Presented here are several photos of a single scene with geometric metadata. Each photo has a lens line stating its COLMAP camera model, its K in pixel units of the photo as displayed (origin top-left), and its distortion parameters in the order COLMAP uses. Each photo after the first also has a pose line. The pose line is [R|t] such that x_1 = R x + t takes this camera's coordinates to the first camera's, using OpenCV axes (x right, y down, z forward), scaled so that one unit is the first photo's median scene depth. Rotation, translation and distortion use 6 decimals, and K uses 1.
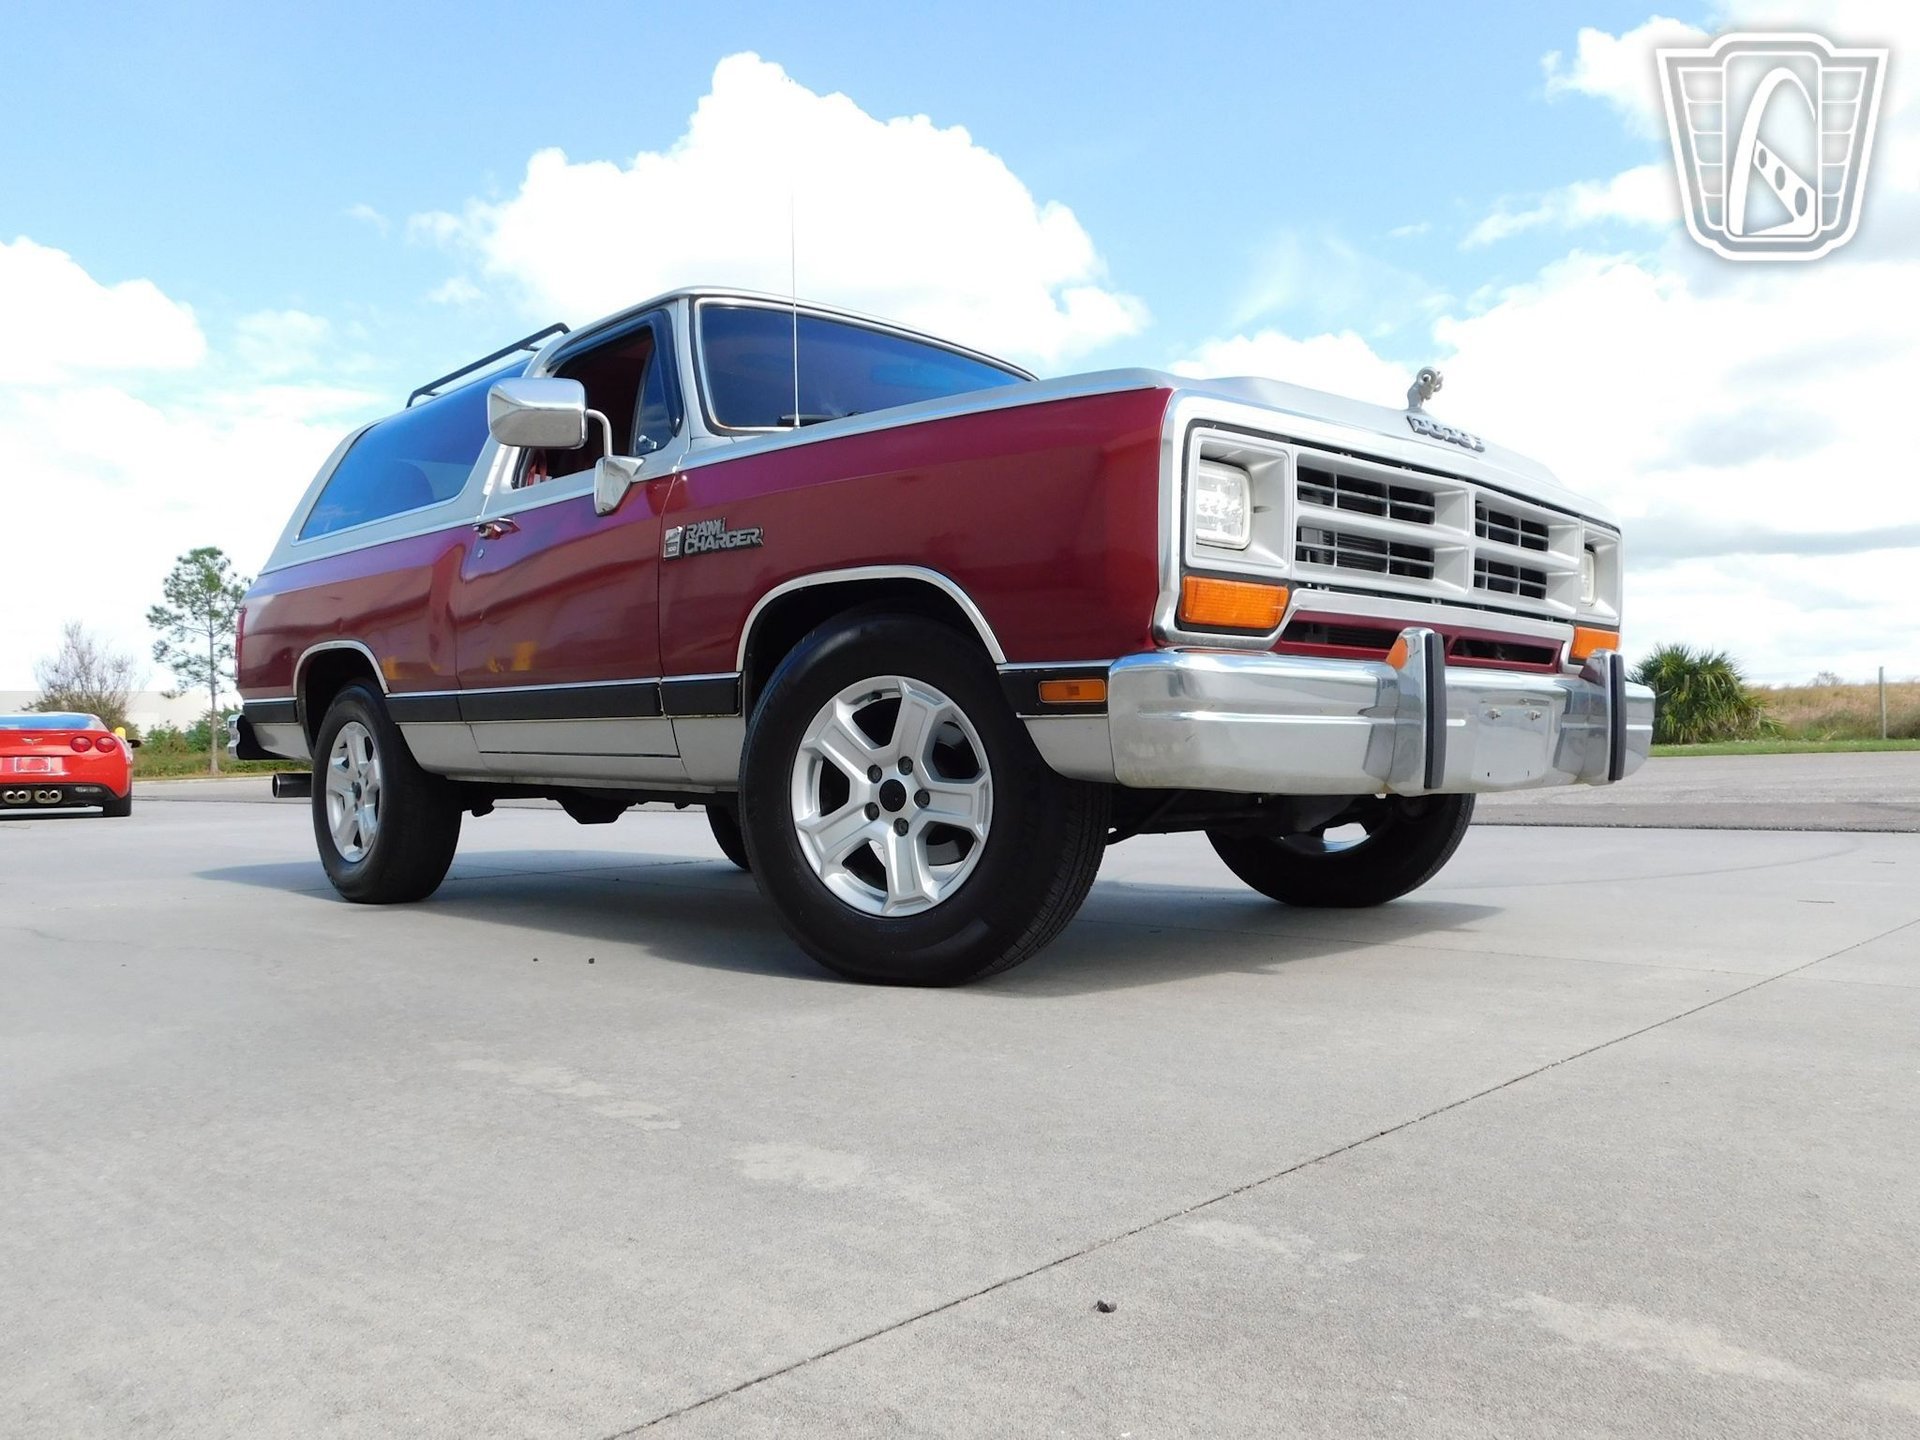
lens RADIAL K [[1391.9, 0, 955.7], [0, 1391.9, 727.1], [0, 0, 1]] dist [-0.012345, 0.014538]
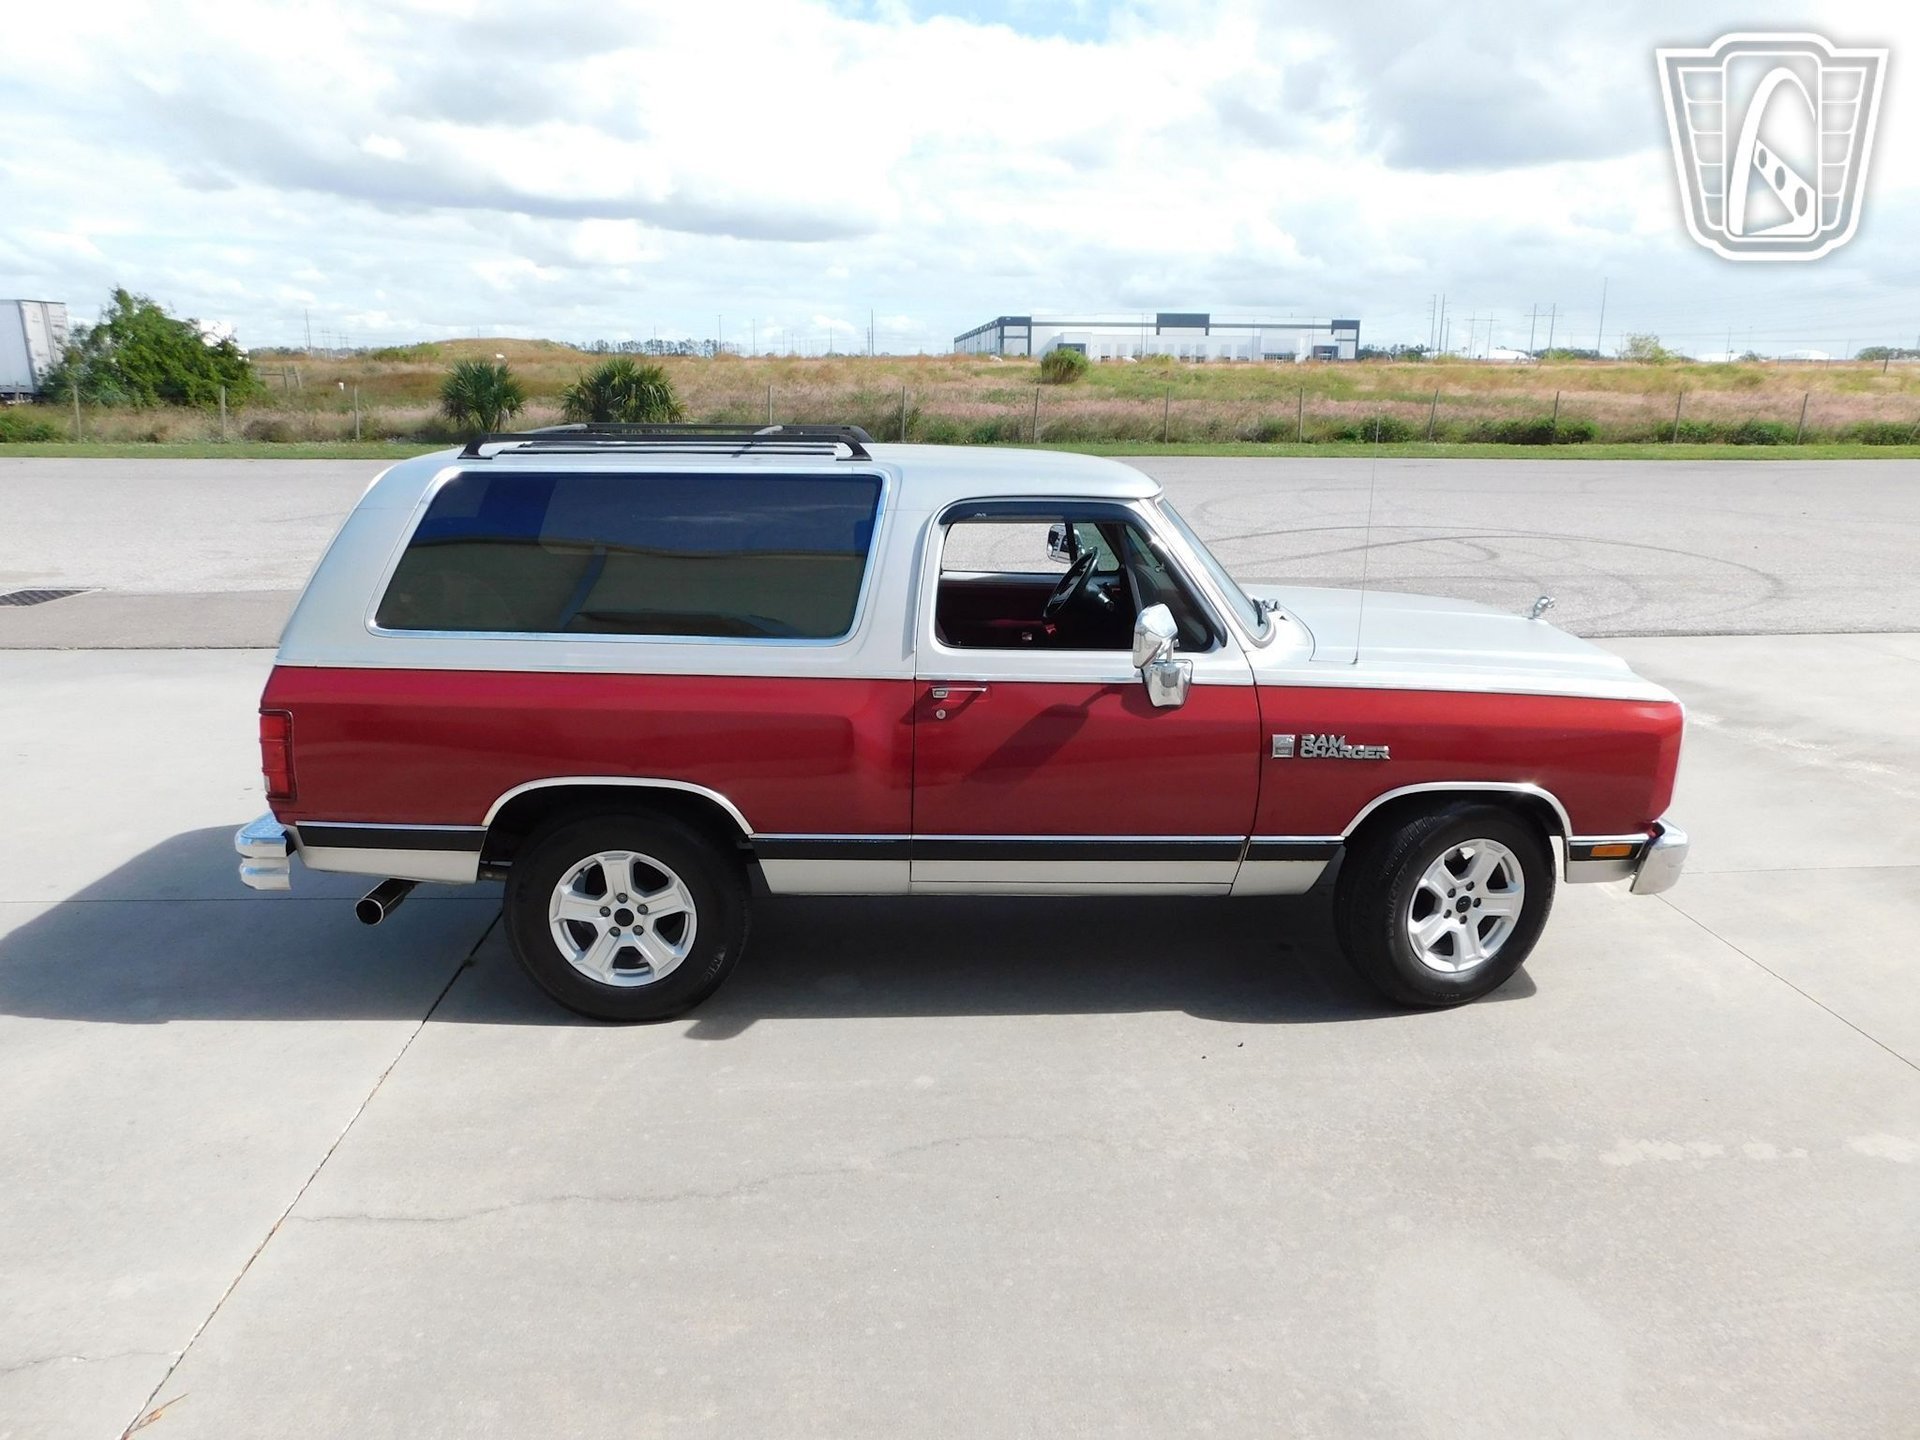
lens RADIAL K [[1246.4, 0, 944.3], [0, 1246.4, 691.4], [0, 0, 1]] dist [-0.056698, 0.039232]
pose [[0.664730, -0.158717, 0.730029, -0.893351], [-0.033177, 0.969937, 0.241086, -0.319571], [-0.746347, -0.184477, 0.639480, 0.325005]]
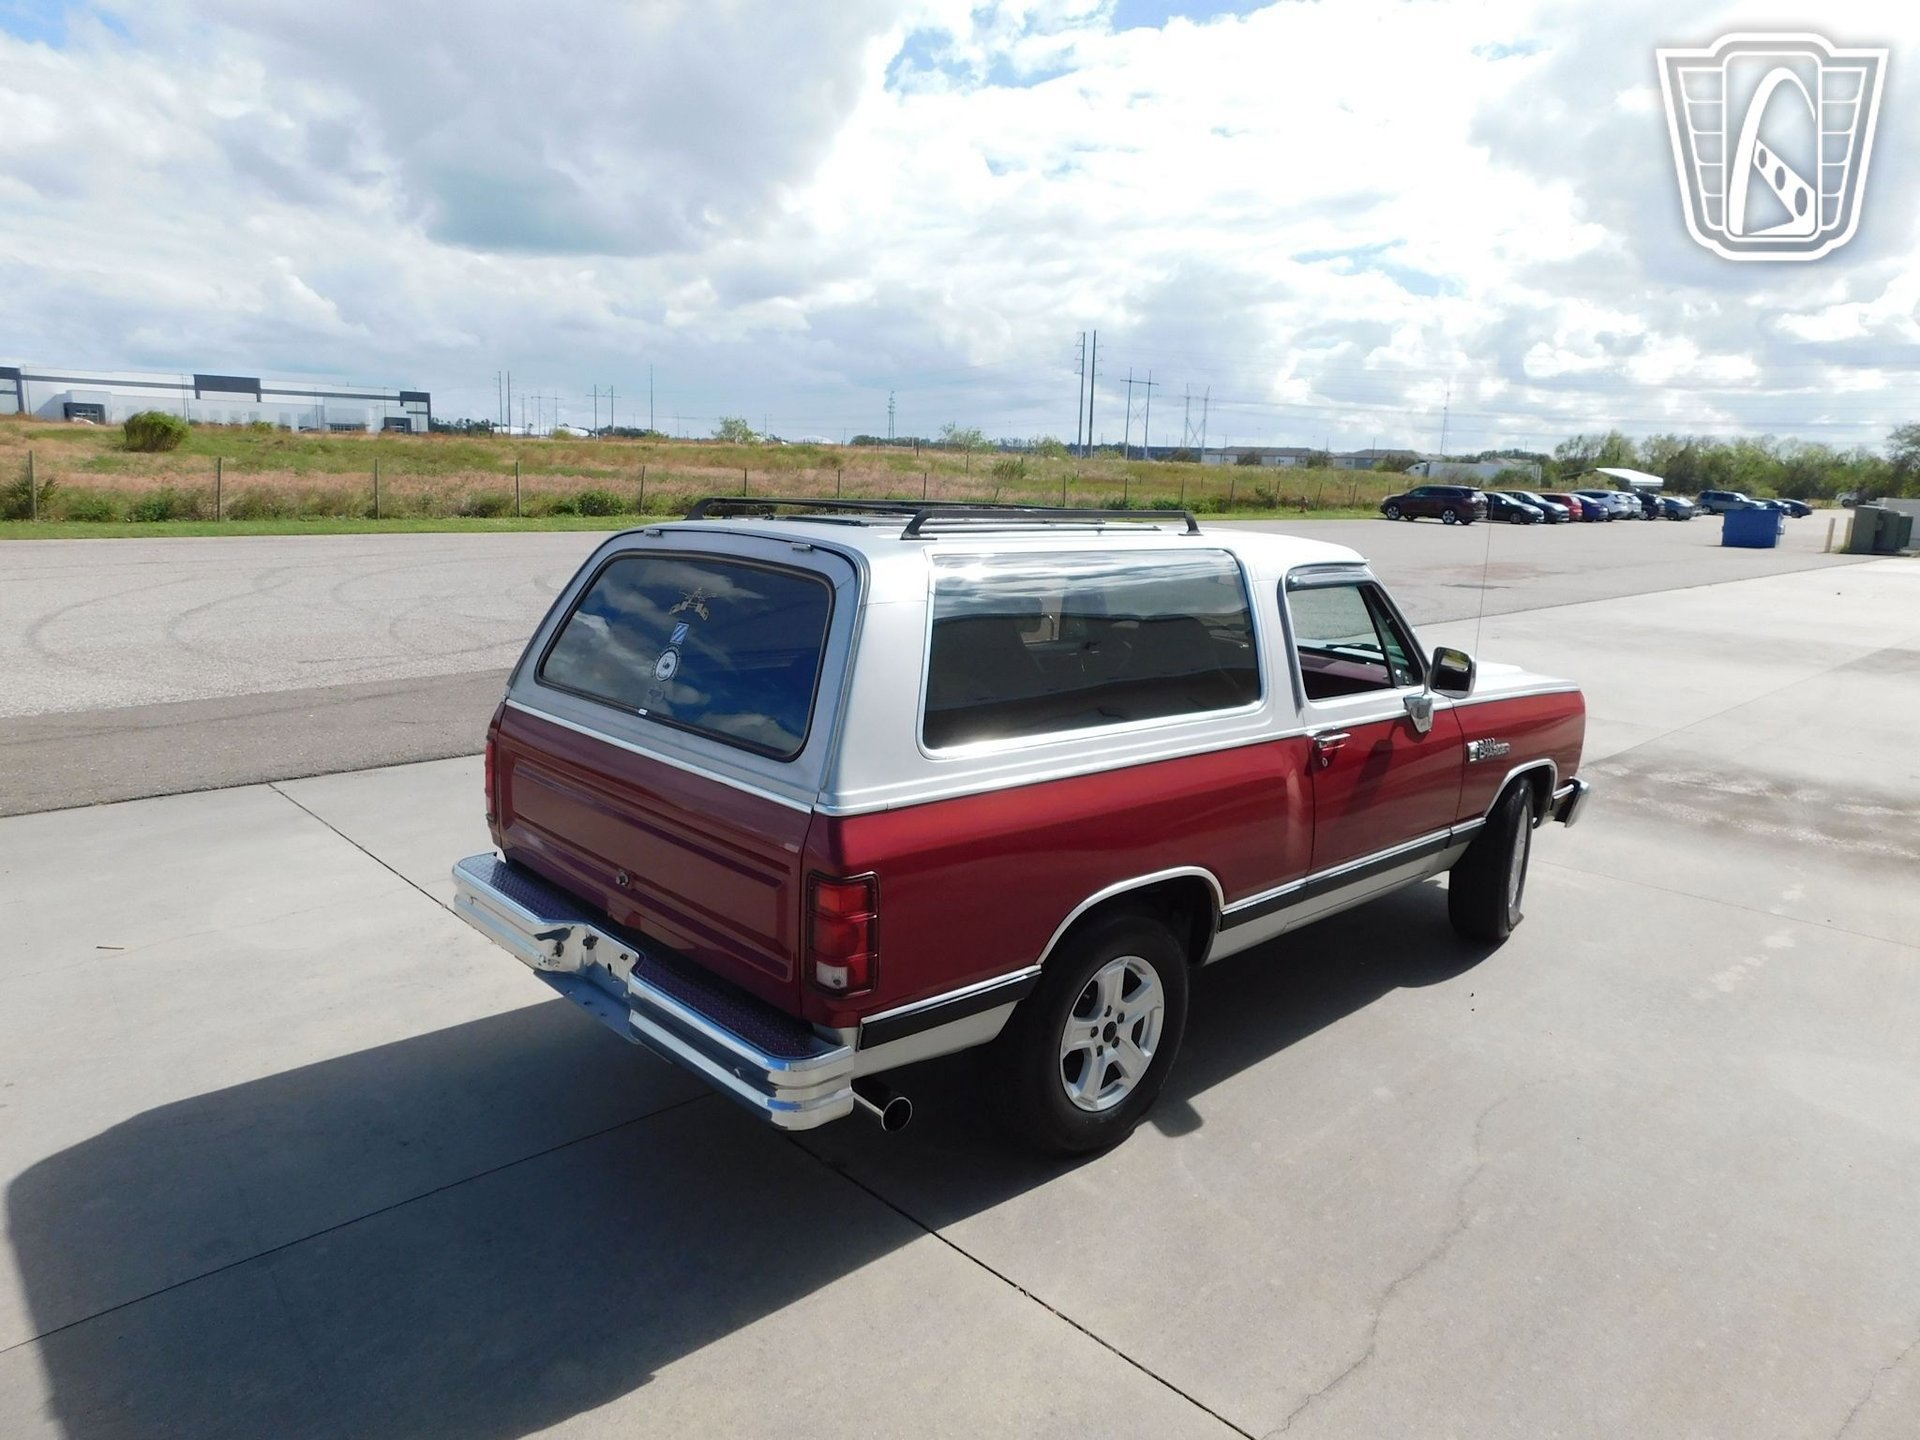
lens RADIAL K [[1246.4, 0, 963.0], [0, 1246.4, 703.0], [0, 0, 1]] dist [-0.056698, 0.039232]
pose [[0.015988, -0.162037, 0.986655, -1.187532], [-0.051809, 0.985321, 0.162657, -0.282813], [-0.998529, -0.053718, 0.007359, 1.115209]]
